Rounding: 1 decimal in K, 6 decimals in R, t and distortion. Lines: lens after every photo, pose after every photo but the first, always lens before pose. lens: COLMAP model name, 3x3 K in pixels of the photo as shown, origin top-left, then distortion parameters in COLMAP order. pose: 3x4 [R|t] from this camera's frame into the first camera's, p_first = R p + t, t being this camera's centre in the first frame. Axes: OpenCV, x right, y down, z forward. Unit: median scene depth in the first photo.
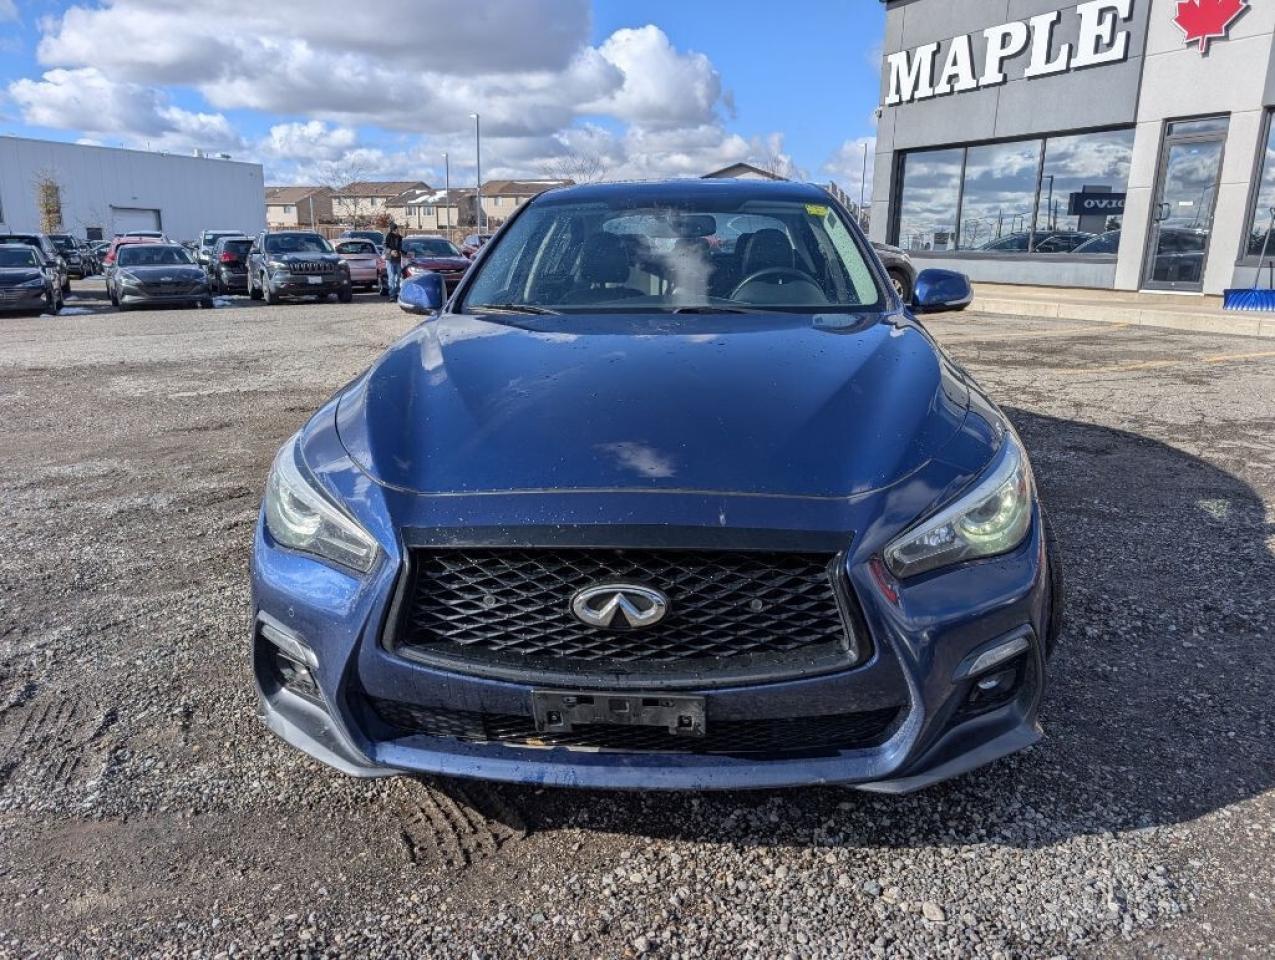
lens RADIAL K [[926.2, 0, 641.5], [0, 926.2, 475.9], [0, 0, 1]] dist [0.021318, -0.017335]
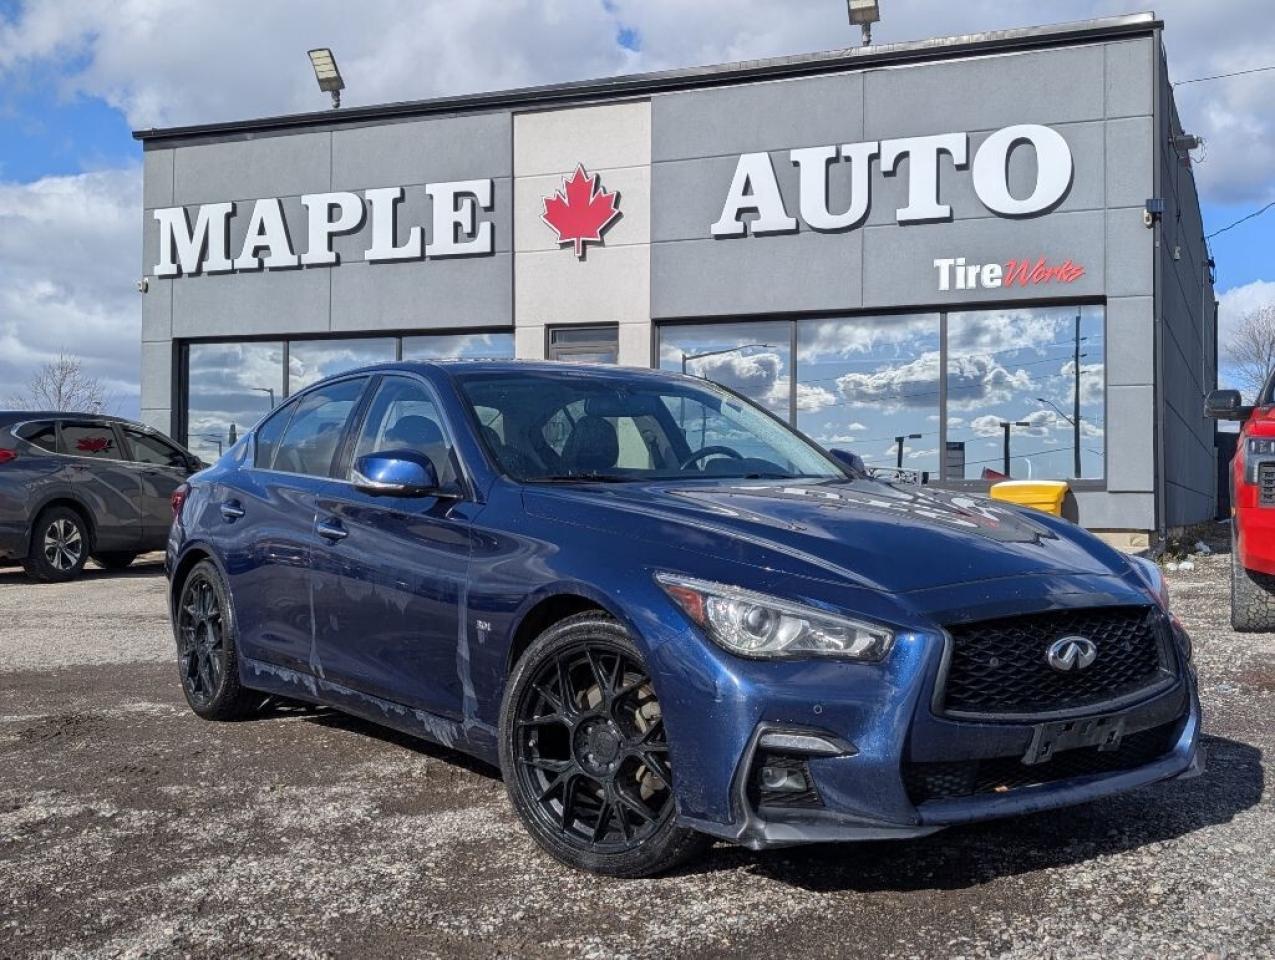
lens RADIAL K [[1510.6, 0, 637.5], [0, 1510.6, 480.0], [0, 0, 1]] dist [0.140184, -0.503422]
pose [[0.762937, -0.000380, 0.646472, -0.240004], [0.160657, 0.968740, -0.189030, 0.026793], [-0.626192, 0.248078, 0.739149, -0.035891]]
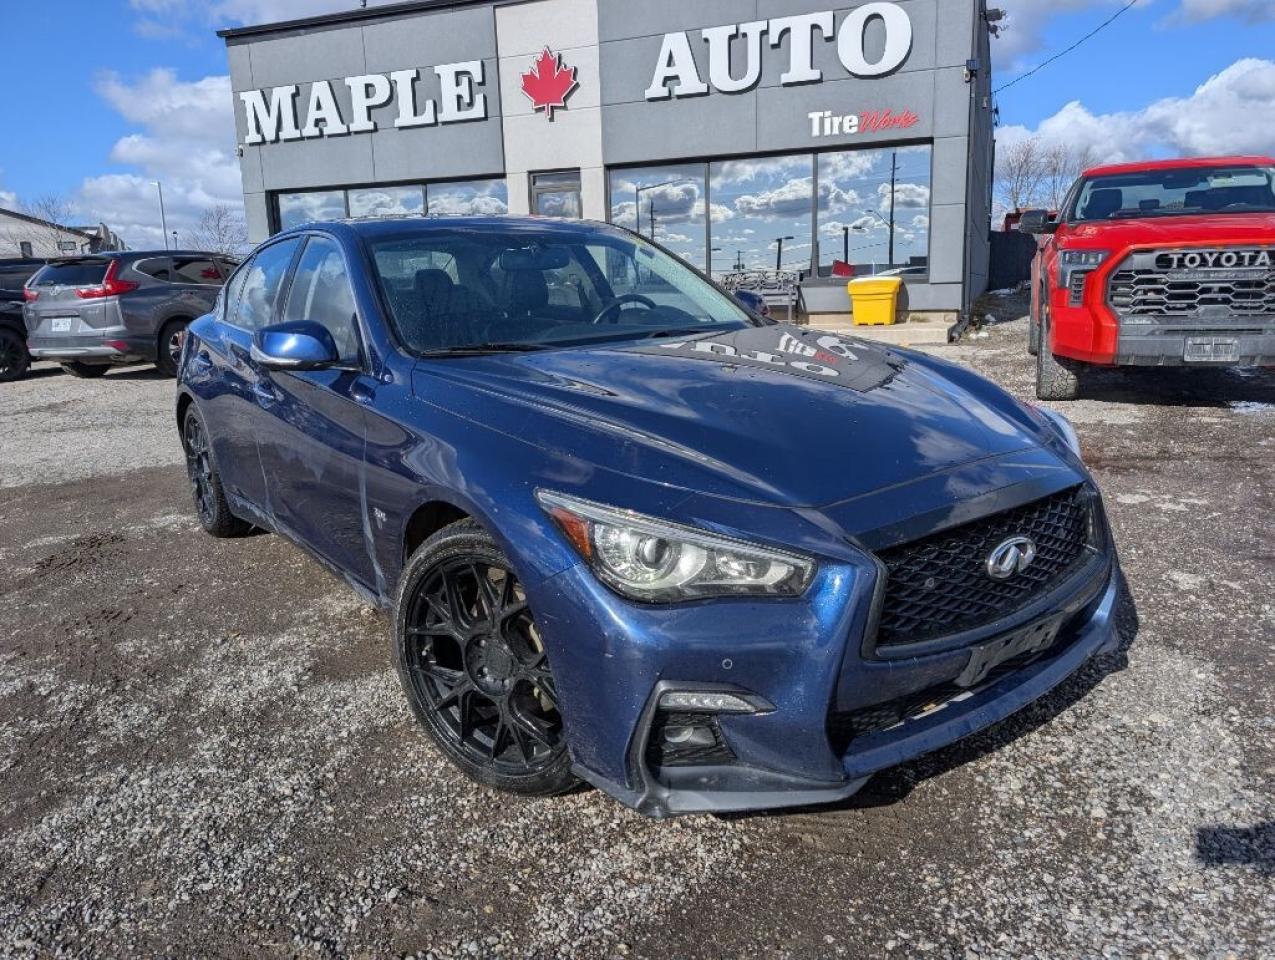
lens RADIAL K [[926.2, 0, 641.5], [0, 926.2, 475.9], [0, 0, 1]] dist [0.021318, -0.017335]
pose [[0.743018, -0.170883, 0.647088, -0.140118], [0.199021, 0.979531, 0.030149, -0.011485], [-0.638995, 0.106383, 0.761819, 0.049544]]
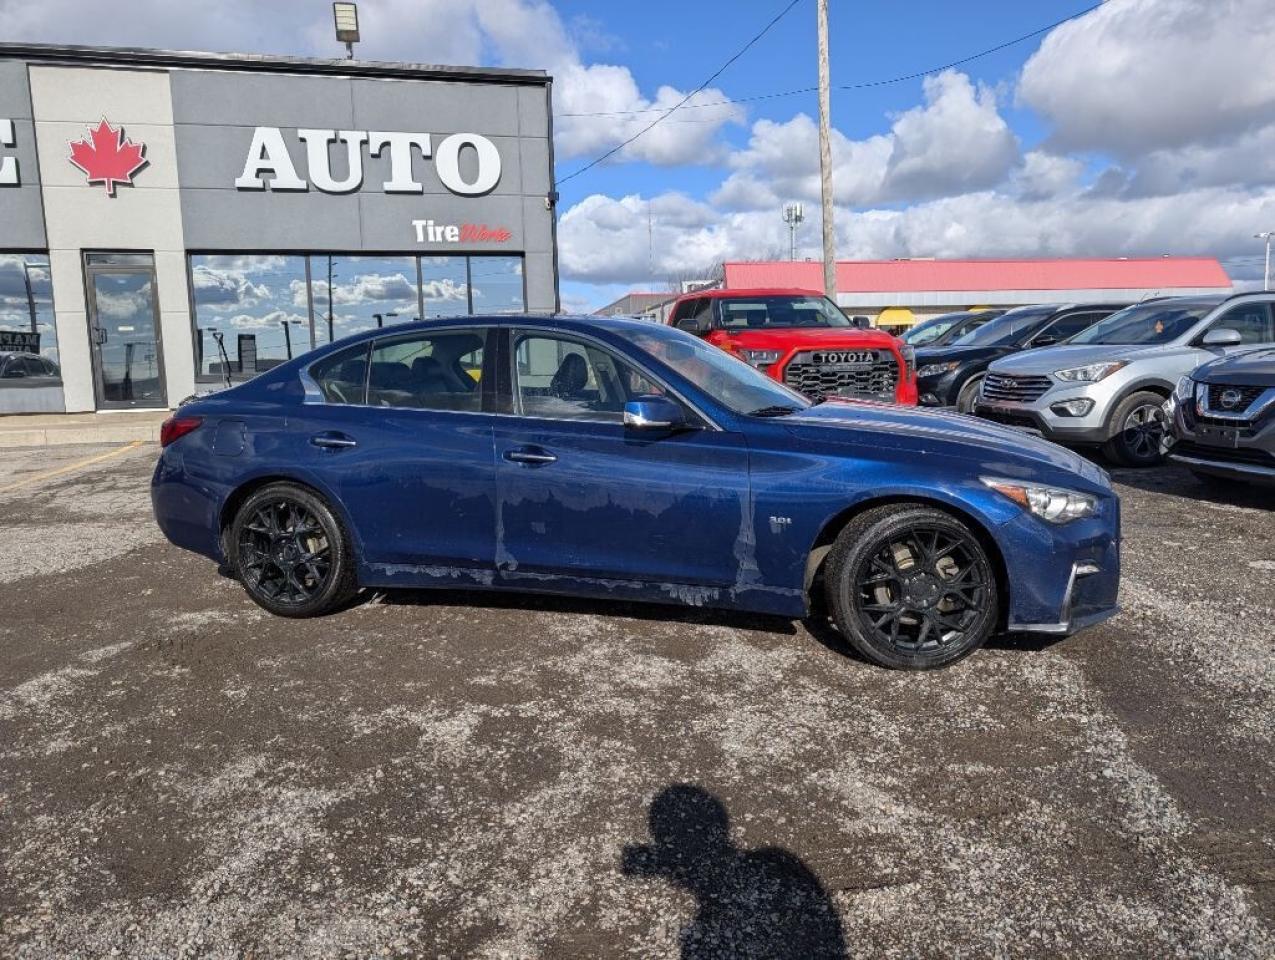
lens RADIAL K [[947.6, 0, 655.6], [0, 947.6, 479.0], [0, 0, 1]] dist [0.009294, -0.014519]
pose [[0.194093, -0.136801, 0.971398, -0.333140], [0.260161, 0.961949, 0.083488, -0.052184], [-0.945856, 0.236515, 0.222298, 0.197356]]
